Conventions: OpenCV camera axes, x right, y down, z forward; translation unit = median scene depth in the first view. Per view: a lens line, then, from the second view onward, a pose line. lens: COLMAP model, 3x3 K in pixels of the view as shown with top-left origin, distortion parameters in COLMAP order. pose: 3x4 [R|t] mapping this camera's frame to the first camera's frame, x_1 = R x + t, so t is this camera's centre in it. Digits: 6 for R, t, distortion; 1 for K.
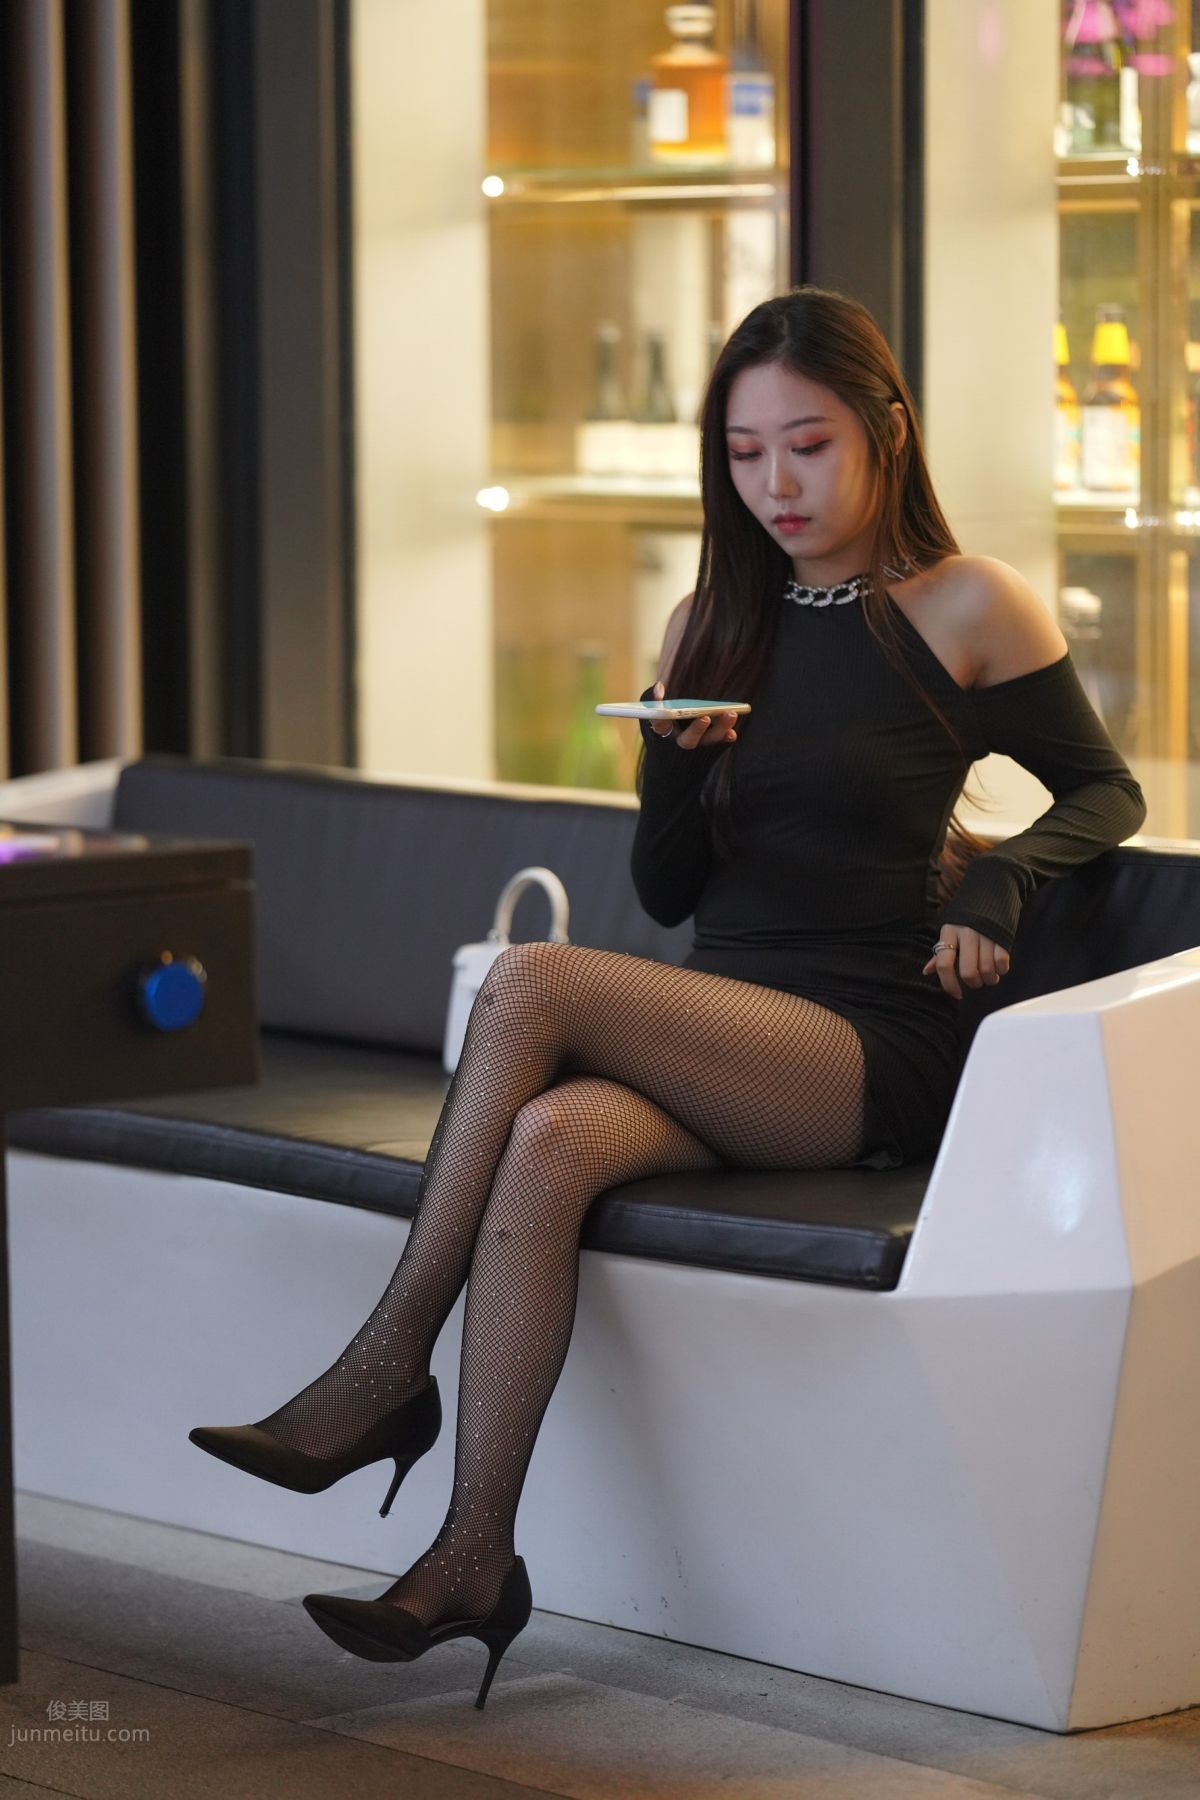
lens RADIAL K [[6829.4, 0, 610.0], [0, 6829.4, 913.5], [0, 0, 1]] dist [0.212916, 0.000000]
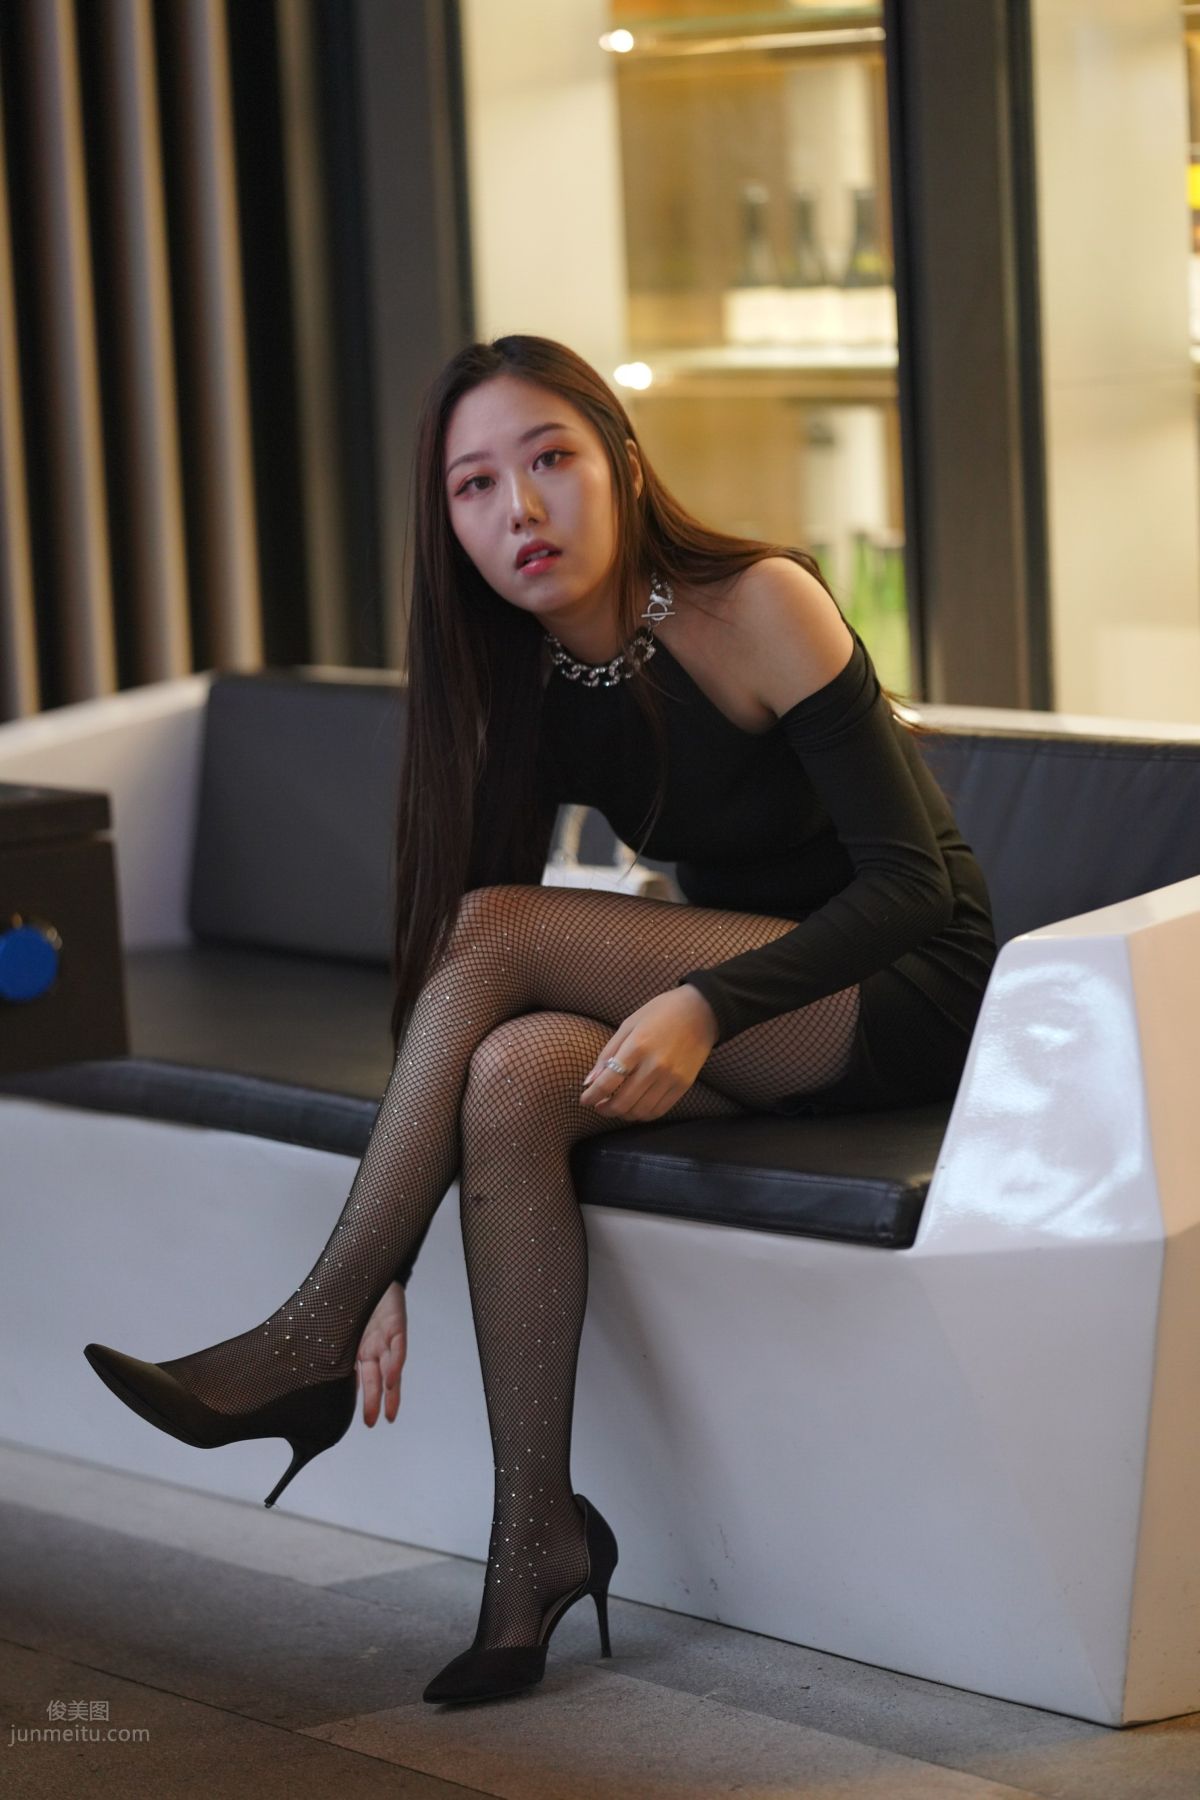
lens RADIAL K [[6829.4, 0, 594.9], [0, 6829.4, 889.3], [0, 0, 1]] dist [0.212916, 0.000000]
pose [[0.995845, -0.032609, -0.085027, 0.075656], [0.034226, 0.999258, 0.017636, -0.009637], [0.084389, -0.020473, 0.996223, 0.087681]]
